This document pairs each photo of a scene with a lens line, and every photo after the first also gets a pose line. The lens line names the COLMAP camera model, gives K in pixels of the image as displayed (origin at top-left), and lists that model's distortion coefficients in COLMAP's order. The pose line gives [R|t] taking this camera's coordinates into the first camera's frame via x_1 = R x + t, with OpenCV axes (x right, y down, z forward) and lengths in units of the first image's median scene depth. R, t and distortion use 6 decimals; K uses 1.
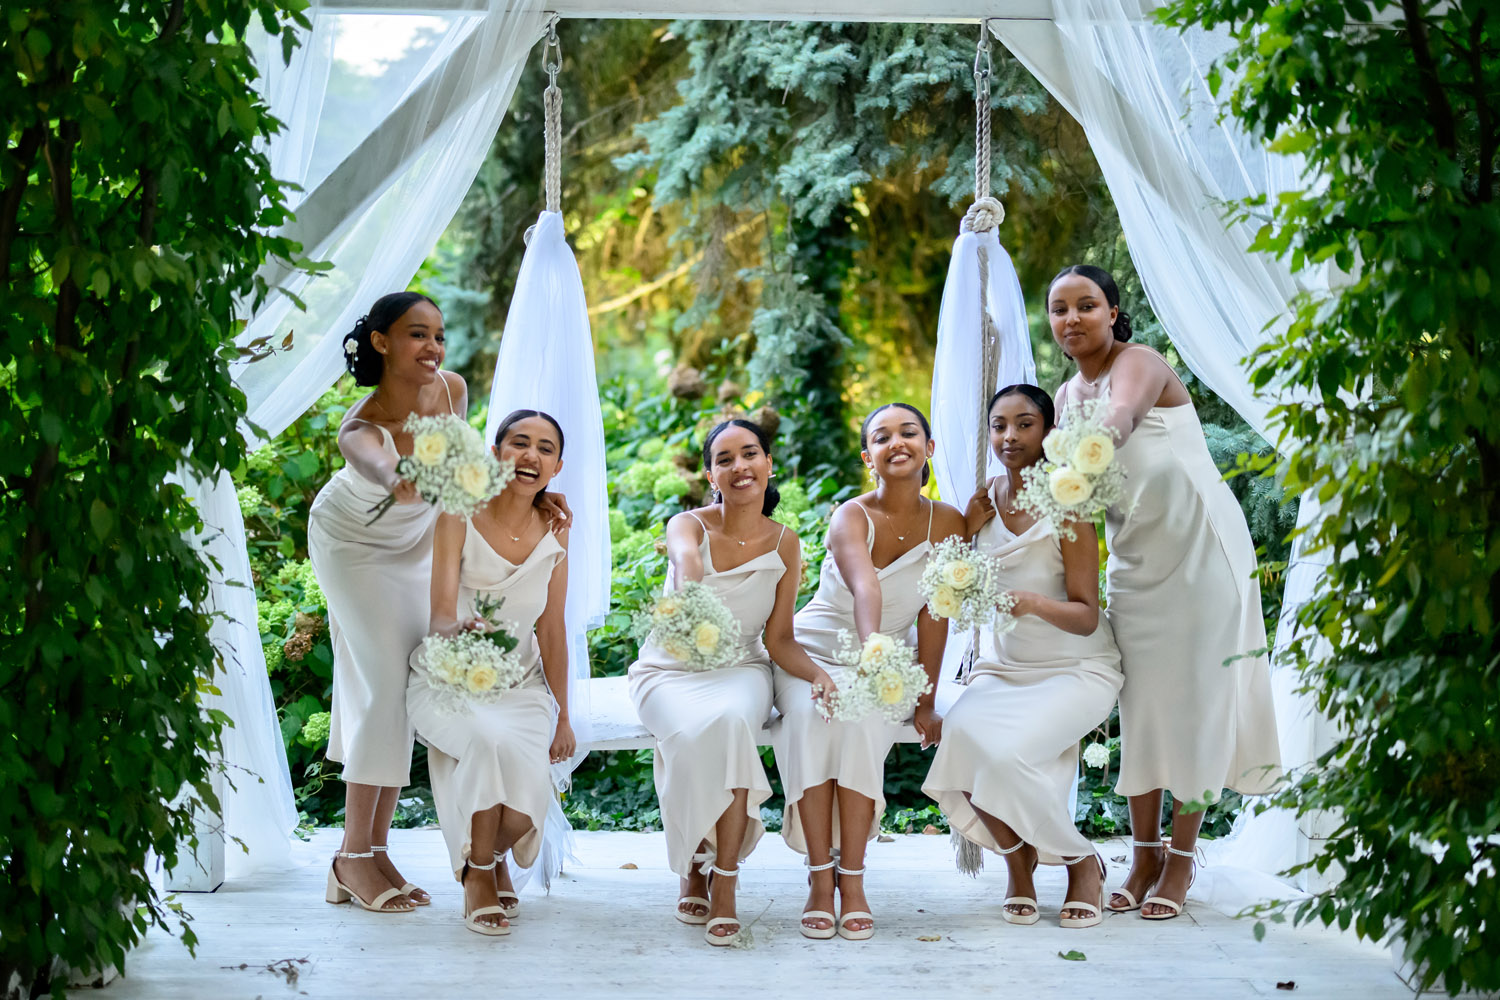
lens RADIAL K [[2150.7, 0, 750.0], [0, 2150.7, 500.0], [0, 0, 1]] dist [-0.131492, 0.373507]
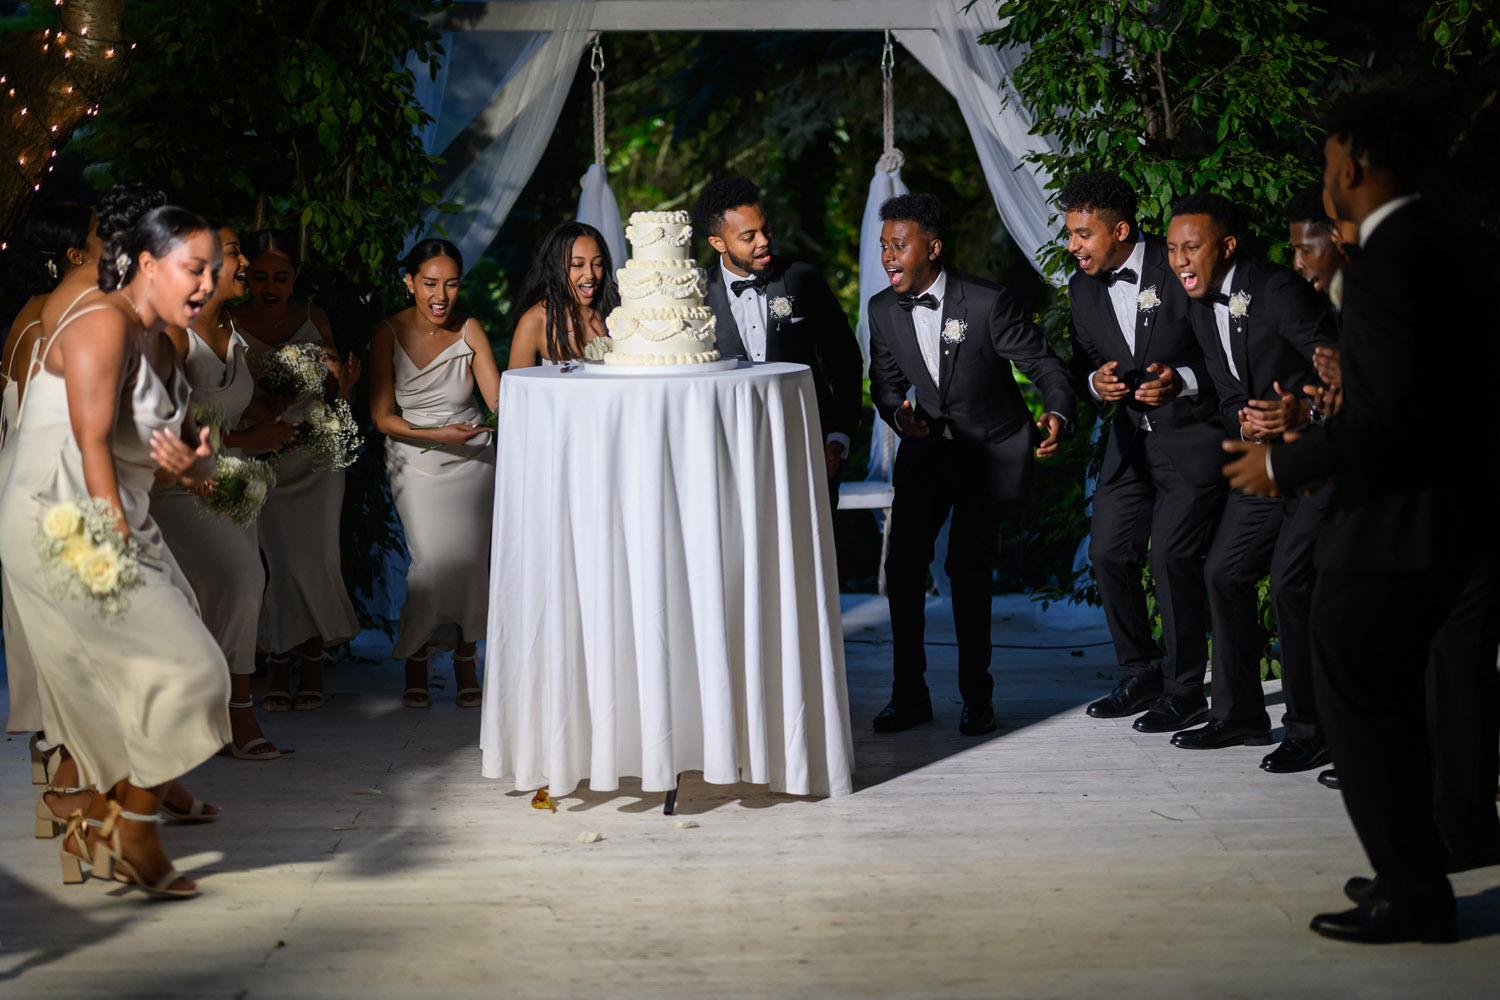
lens RADIAL K [[2150.7, 0, 750.0], [0, 2150.7, 500.0], [0, 0, 1]] dist [-0.131492, 0.373507]
pose [[0.999698, -0.020320, -0.013814, 0.012315], [0.020915, 0.998793, 0.044438, 0.015041], [0.012894, -0.044713, 0.998917, -0.220211]]
